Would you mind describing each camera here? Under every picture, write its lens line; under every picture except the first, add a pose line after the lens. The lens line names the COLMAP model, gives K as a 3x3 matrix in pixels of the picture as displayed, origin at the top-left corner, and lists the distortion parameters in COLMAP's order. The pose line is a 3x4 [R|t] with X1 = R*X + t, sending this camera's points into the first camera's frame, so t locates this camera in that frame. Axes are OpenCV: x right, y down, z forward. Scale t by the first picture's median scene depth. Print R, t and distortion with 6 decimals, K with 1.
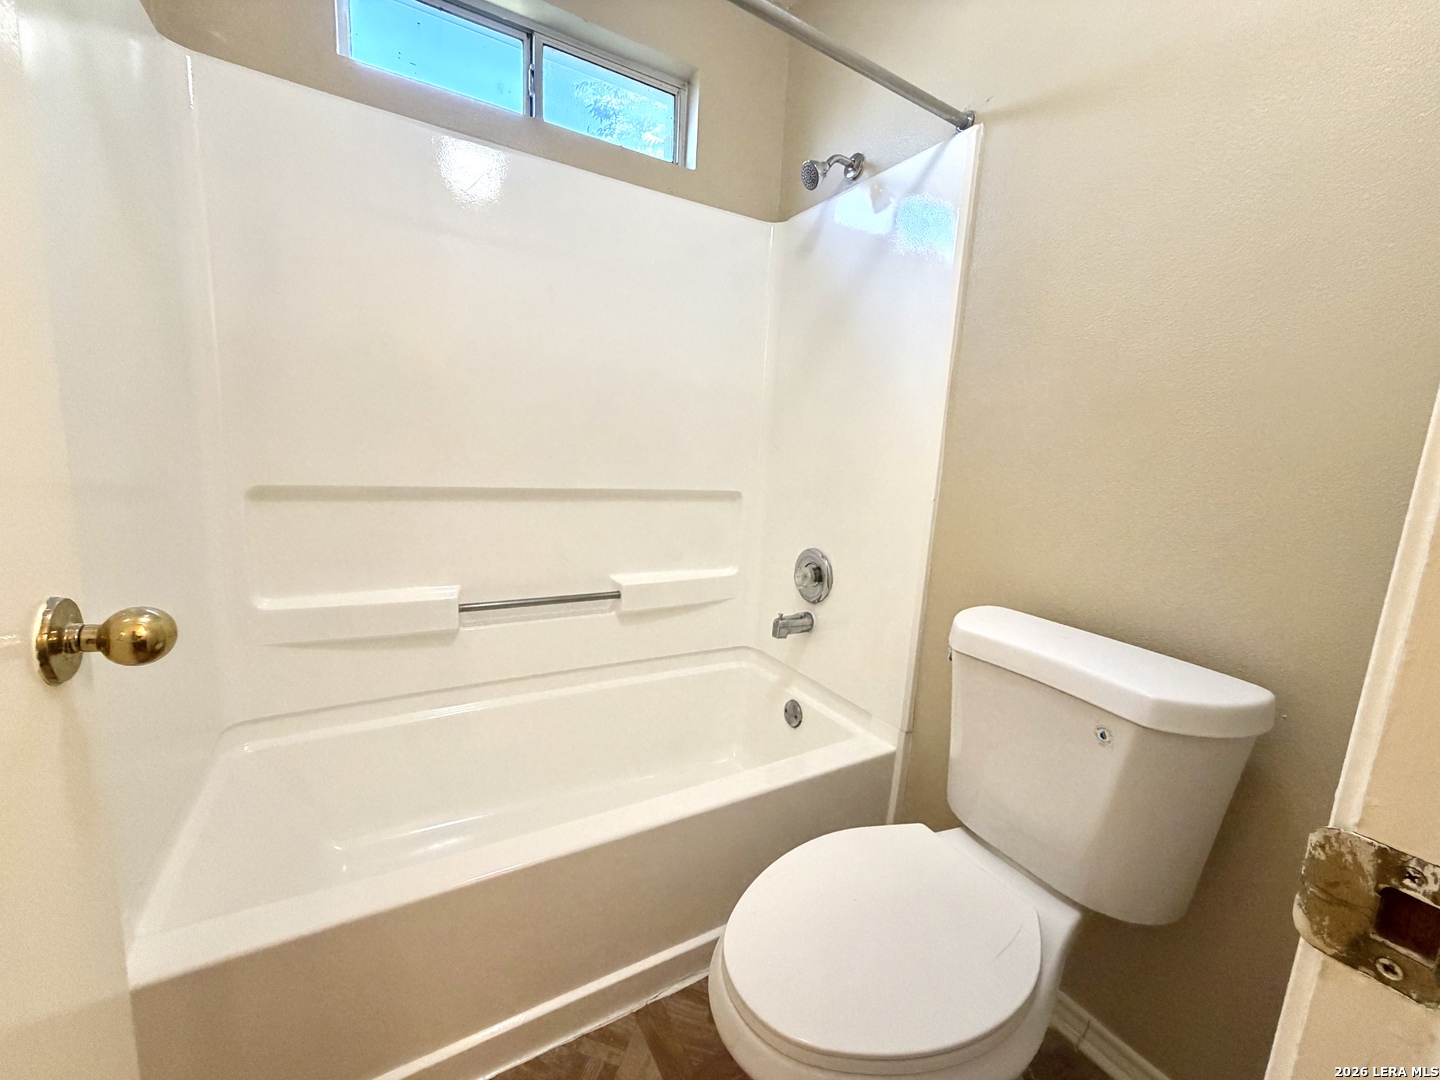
lens RADIAL K [[572.5, 0, 720.9], [0, 572.5, 541.4], [0, 0, 1]] dist [-0.001587, 0.000567]
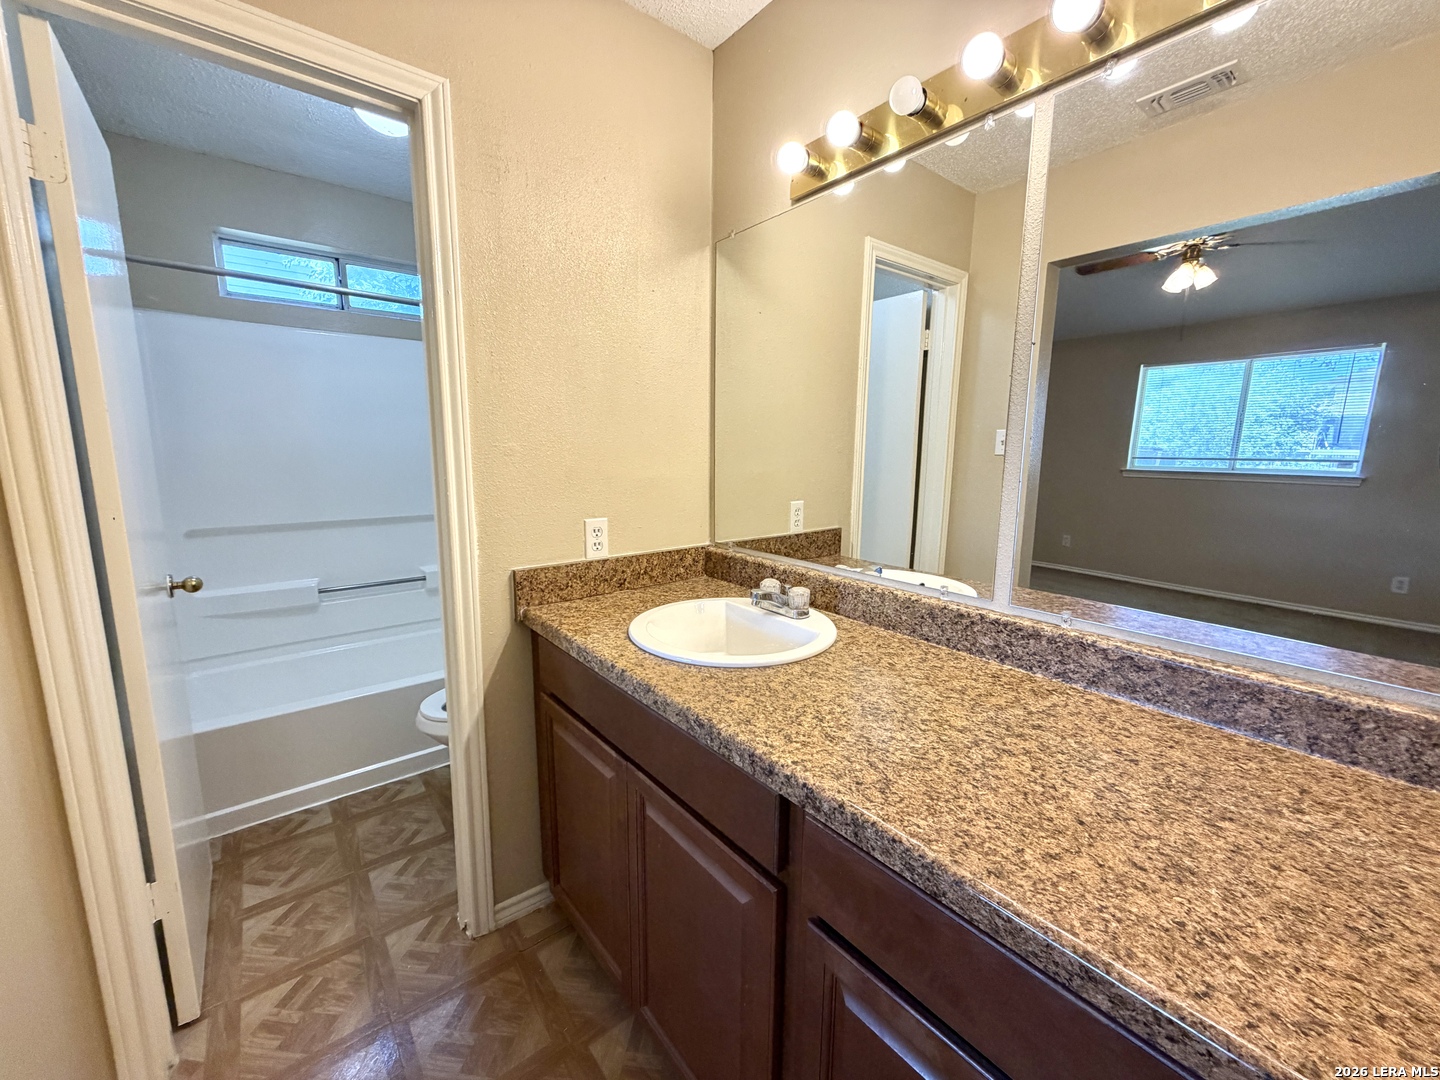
lens RADIAL K [[572.5, 0, 718.4], [0, 572.5, 540.6], [0, 0, 1]] dist [-0.001587, 0.000567]
pose [[0.988563, -0.069303, 0.133944, 0.517335], [0.068009, 0.997583, 0.014213, 0.020648], [-0.134605, -0.004941, 0.990887, -0.878570]]
